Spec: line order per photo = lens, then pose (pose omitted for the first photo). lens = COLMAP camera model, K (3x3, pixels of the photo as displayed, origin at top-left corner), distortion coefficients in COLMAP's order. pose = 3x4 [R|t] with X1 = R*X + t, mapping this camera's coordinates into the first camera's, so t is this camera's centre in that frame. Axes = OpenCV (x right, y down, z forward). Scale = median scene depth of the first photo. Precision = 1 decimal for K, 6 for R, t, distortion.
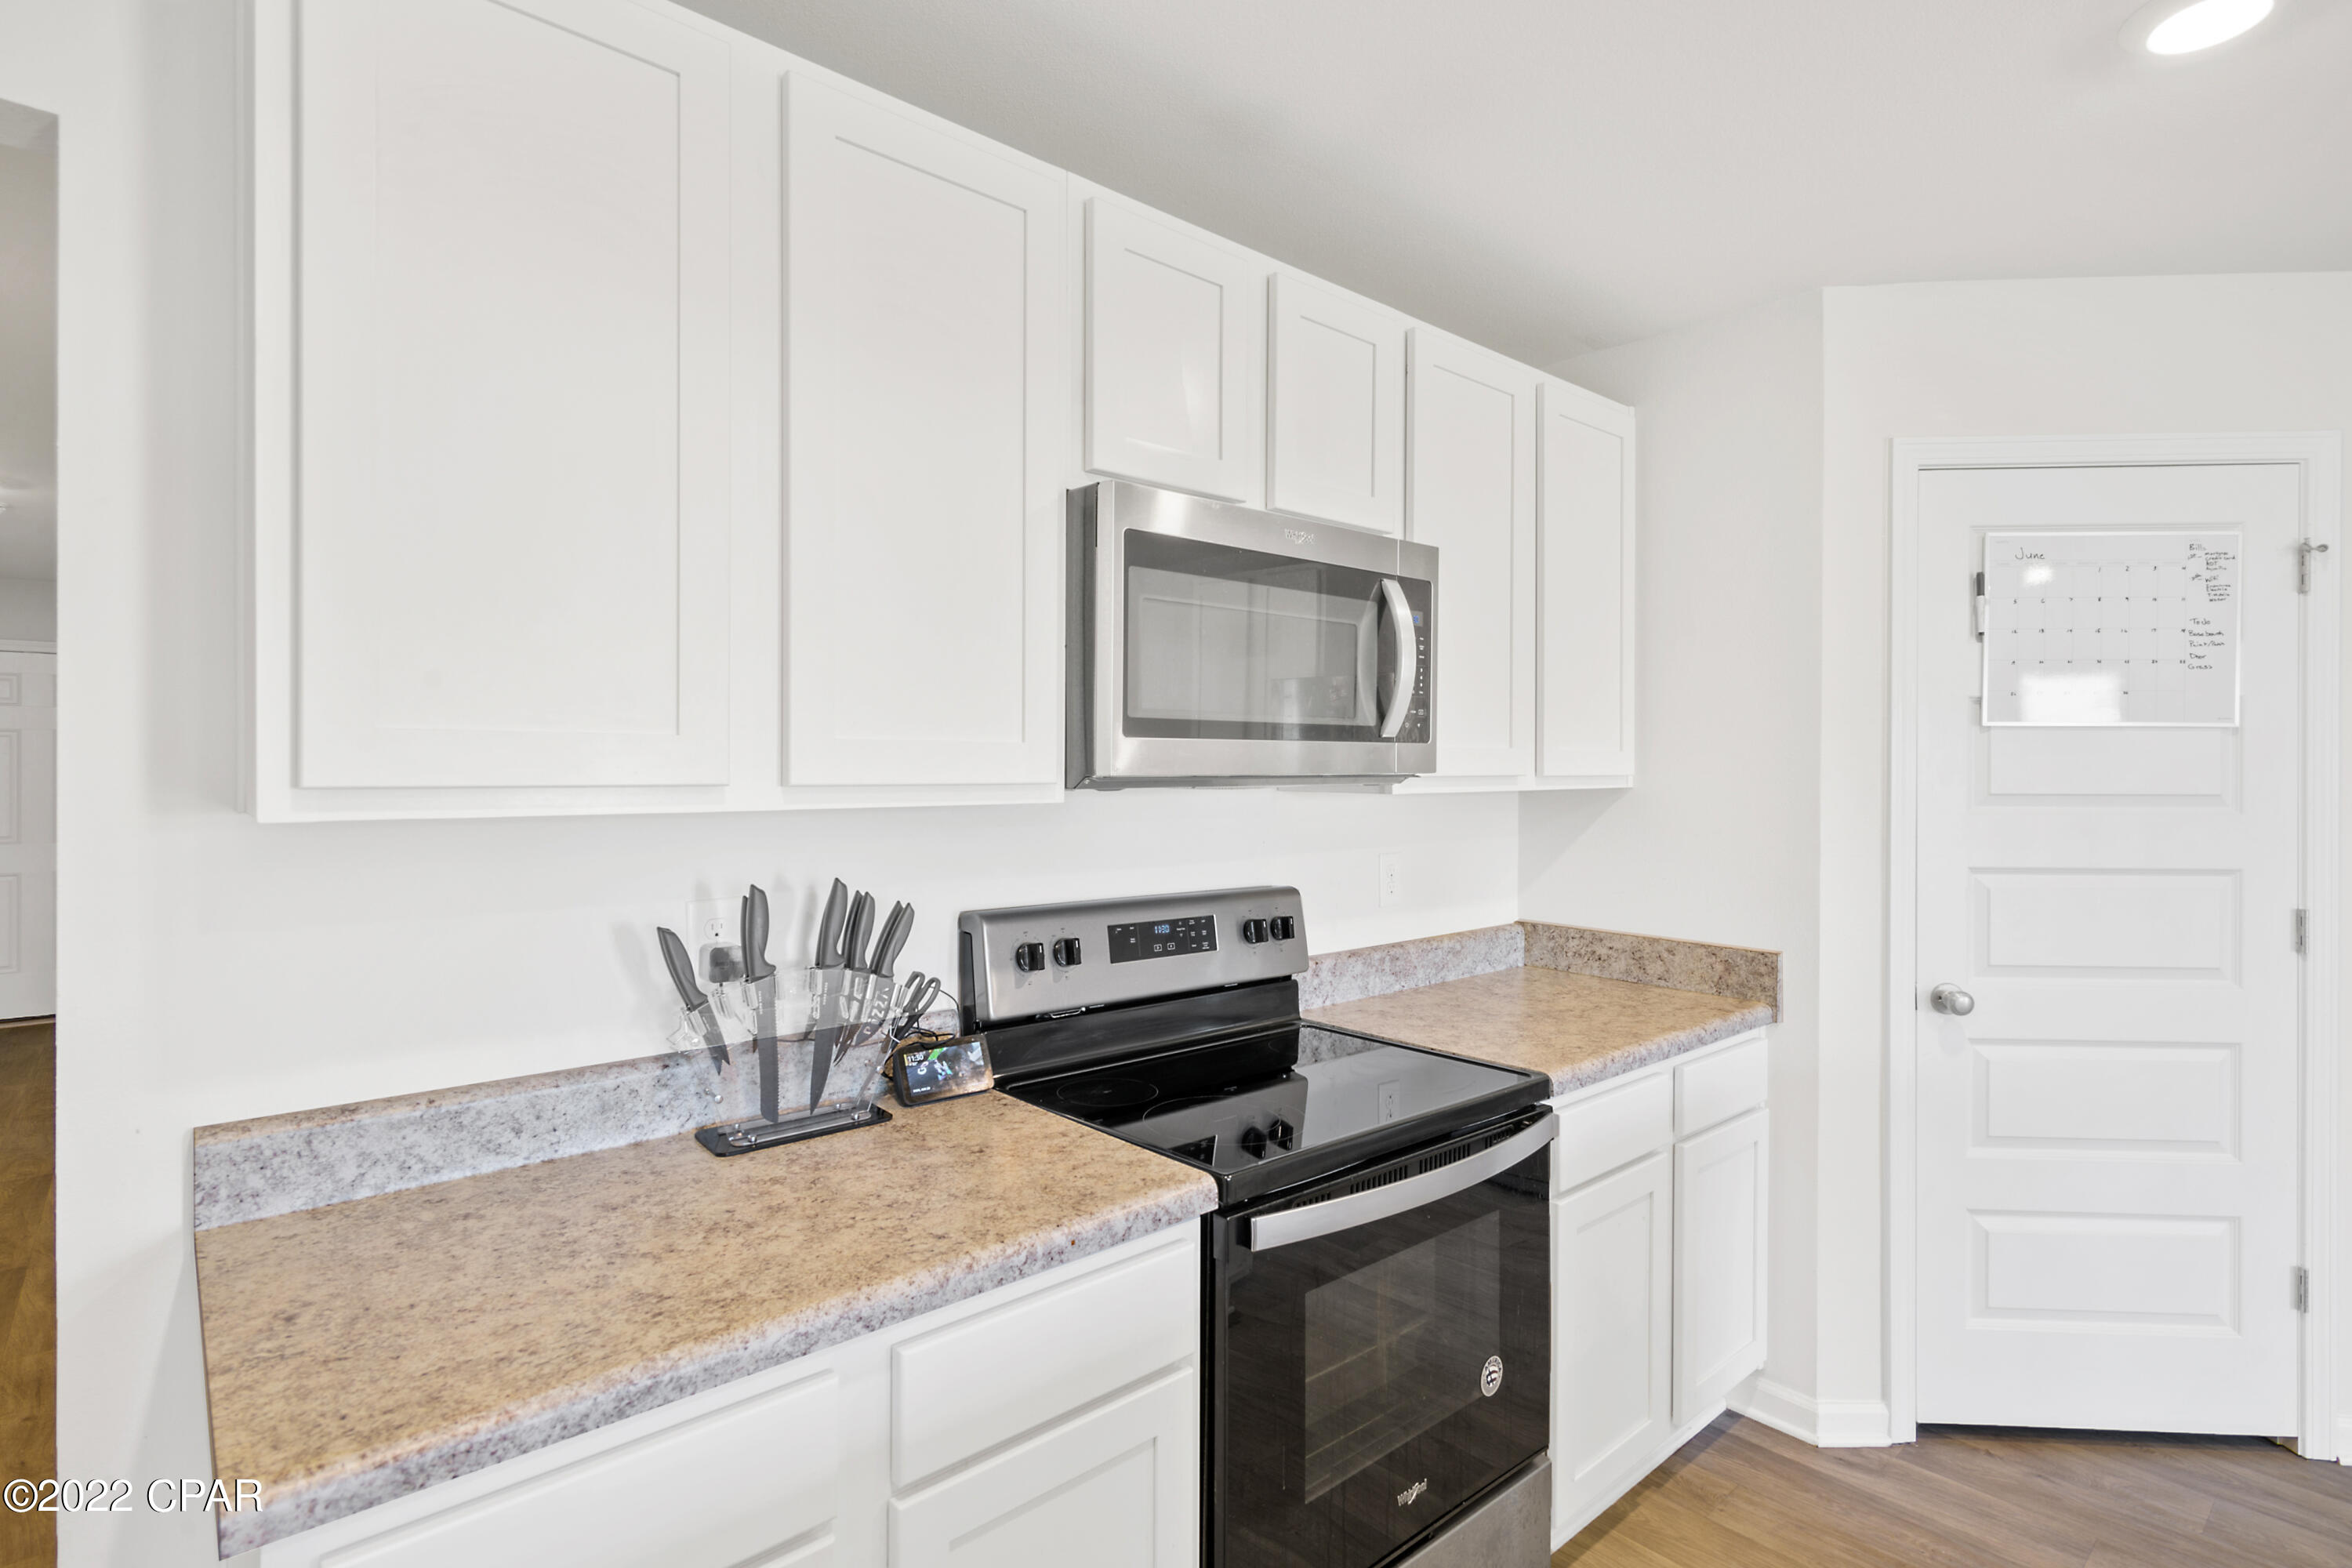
lens RADIAL K [[1140.7, 0, 1176.3], [0, 1140.7, 772.0], [0, 0, 1]] dist [0.010904, -0.002018]
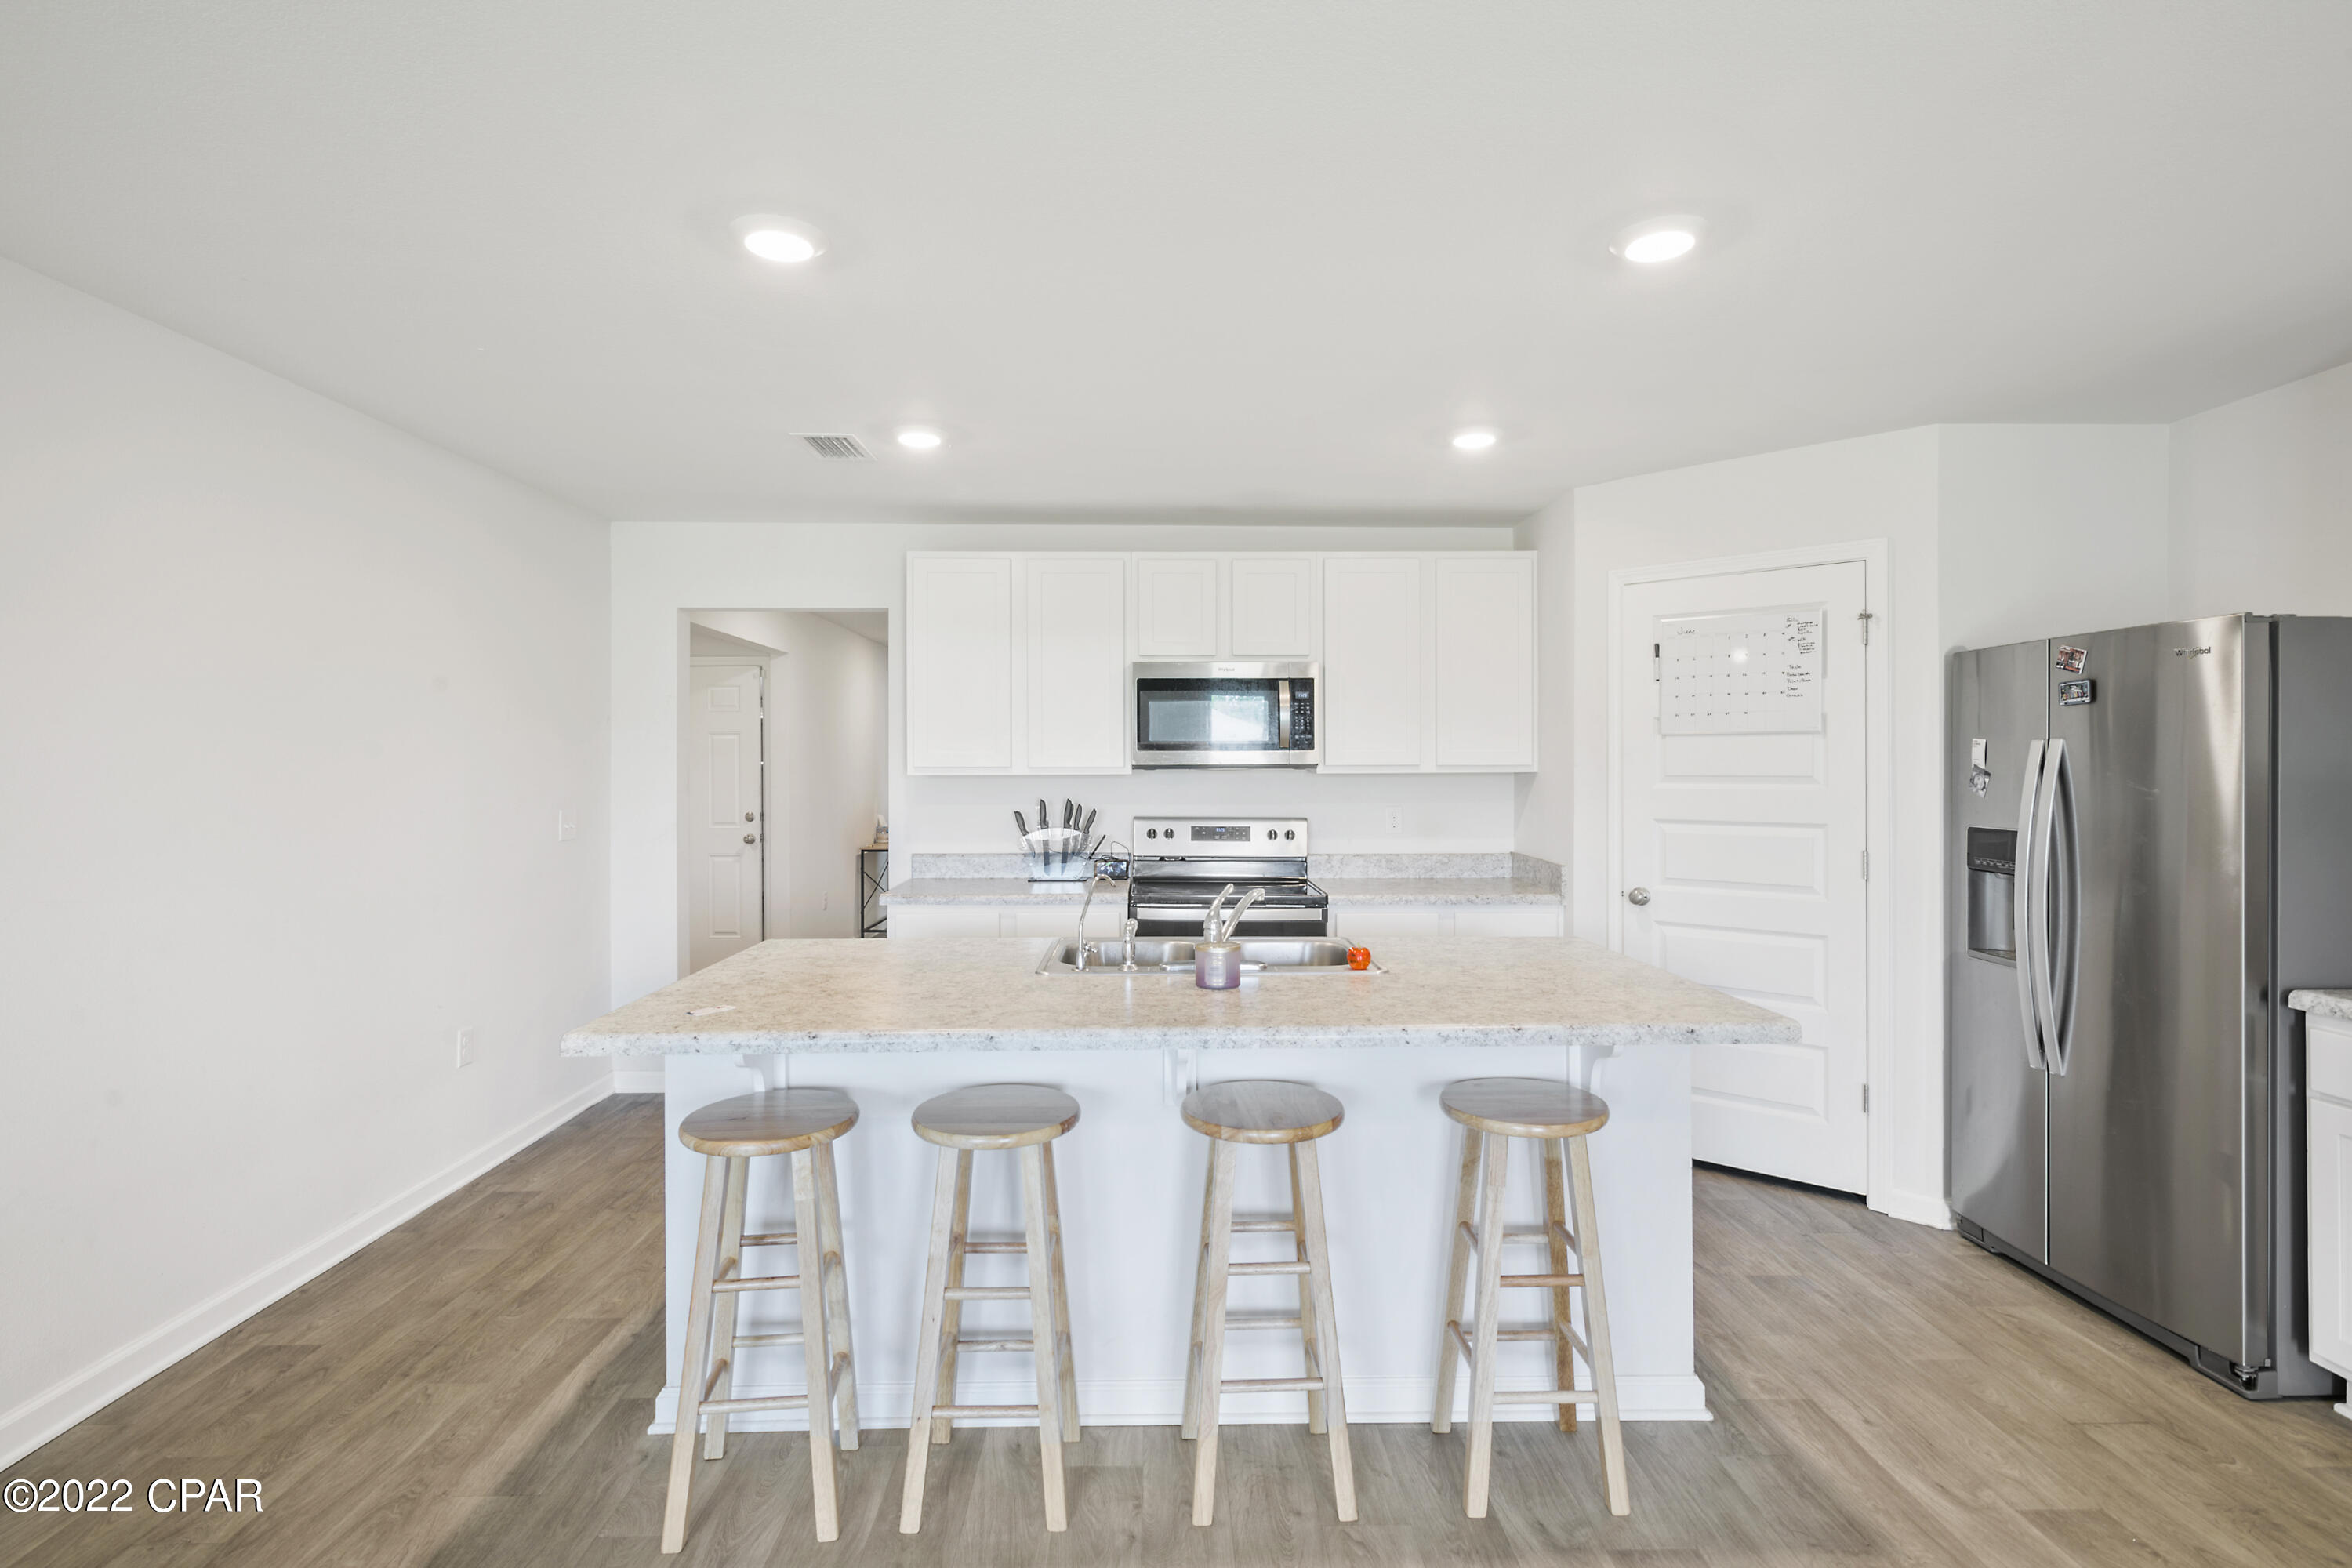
lens RADIAL K [[1140.7, 0, 1185.3], [0, 1140.7, 771.6], [0, 0, 1]] dist [0.010904, -0.002018]
pose [[0.769448, 0.002122, -0.638705, 1.441120], [0.000863, 0.999990, 0.004363, 0.007061], [0.638708, -0.003908, 0.769439, -0.865245]]
